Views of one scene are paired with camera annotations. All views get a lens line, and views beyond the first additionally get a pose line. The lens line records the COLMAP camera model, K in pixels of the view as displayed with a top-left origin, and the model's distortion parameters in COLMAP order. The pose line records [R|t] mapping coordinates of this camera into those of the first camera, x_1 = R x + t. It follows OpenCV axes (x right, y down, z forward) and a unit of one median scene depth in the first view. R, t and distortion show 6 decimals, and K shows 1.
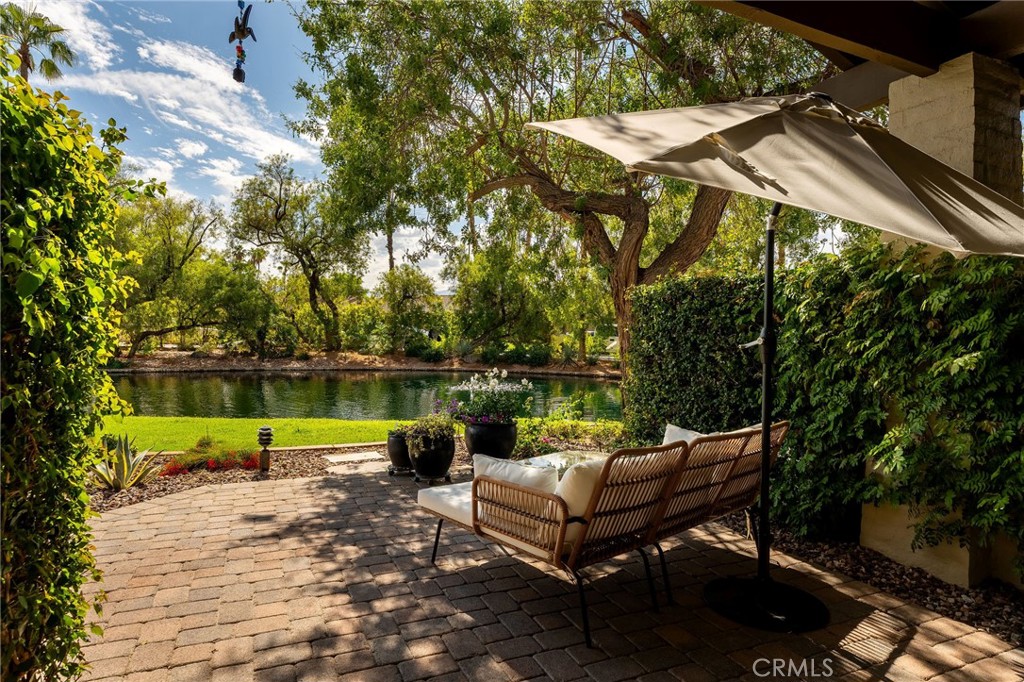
lens RADIAL K [[570.0, 0, 512.1], [0, 570.0, 339.5], [0, 0, 1]] dist [-0.005191, -0.000204]
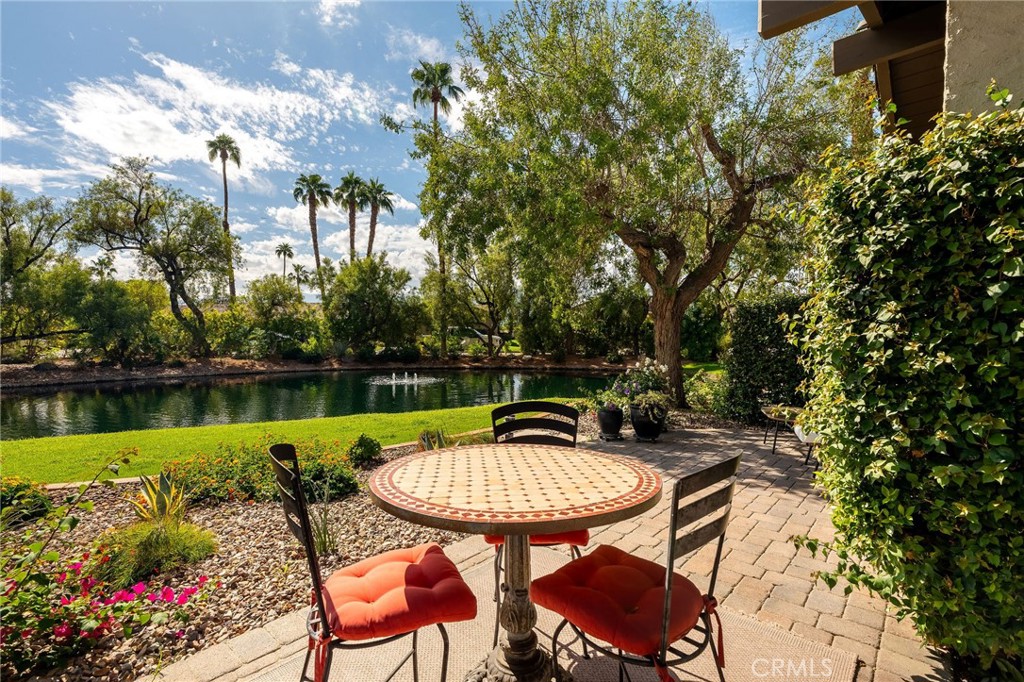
lens RADIAL K [[464.0, 0, 511.7], [0, 464.0, 343.1], [0, 0, 1]] dist [0.000751, 0.000167]
pose [[0.915570, -0.028206, 0.401167, -0.149200], [0.024504, 0.999597, 0.014356, -0.003391], [-0.401411, -0.003314, 0.915892, 0.014201]]
